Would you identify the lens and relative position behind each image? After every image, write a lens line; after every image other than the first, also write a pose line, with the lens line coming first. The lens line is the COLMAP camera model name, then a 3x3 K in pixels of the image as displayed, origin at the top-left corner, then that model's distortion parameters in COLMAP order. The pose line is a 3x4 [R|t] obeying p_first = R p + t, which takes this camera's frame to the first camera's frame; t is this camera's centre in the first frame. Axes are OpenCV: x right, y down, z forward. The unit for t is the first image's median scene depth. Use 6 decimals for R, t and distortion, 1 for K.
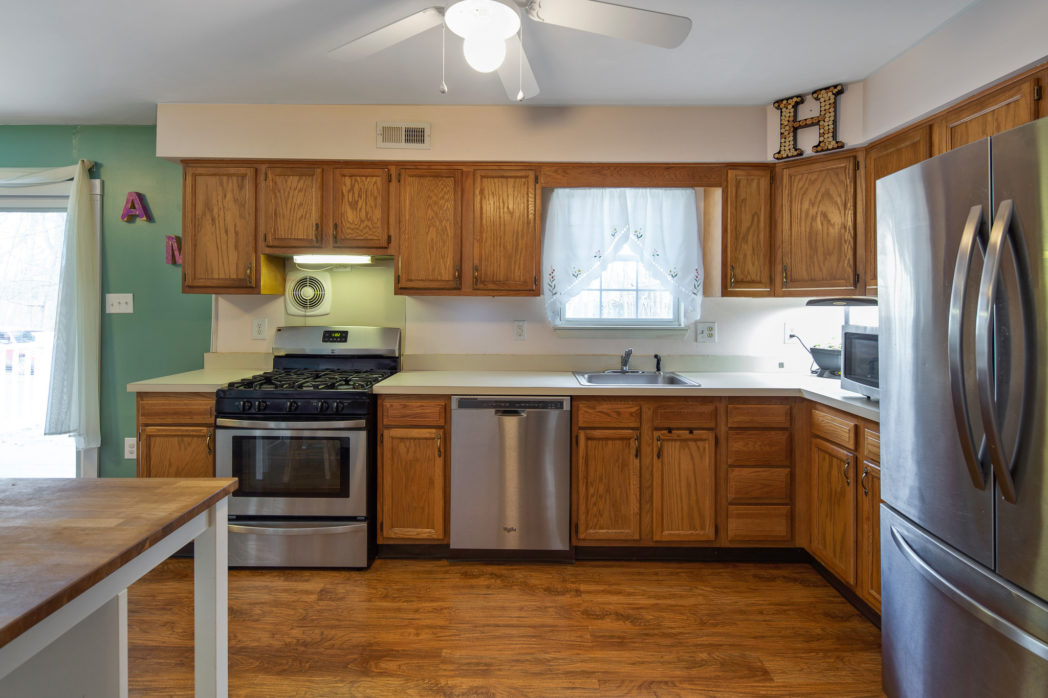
lens RADIAL K [[508.7, 0, 522.4], [0, 508.7, 308.1], [0, 0, 1]] dist [0.004094, -0.000049]
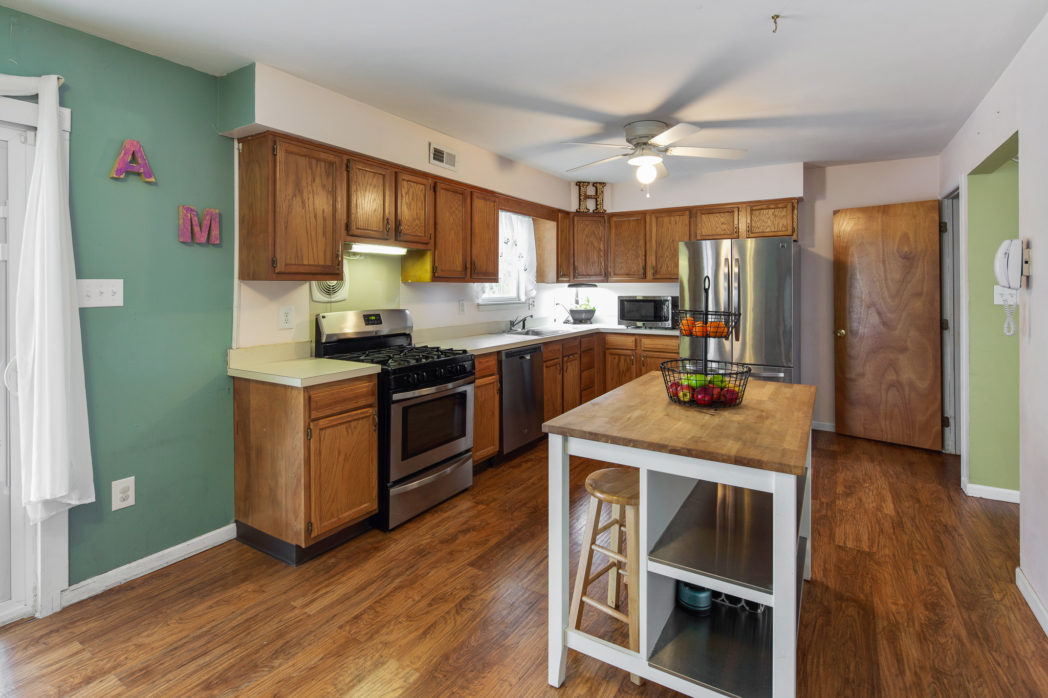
lens RADIAL K [[517.6, 0, 525.2], [0, 517.6, 286.8], [0, 0, 1]] dist [0.001046, 0.000022]
pose [[0.519752, -0.007886, 0.854281, -1.218617], [0.010147, 0.999944, 0.003057, -0.015271], [-0.854257, 0.007080, 0.519803, 0.145453]]
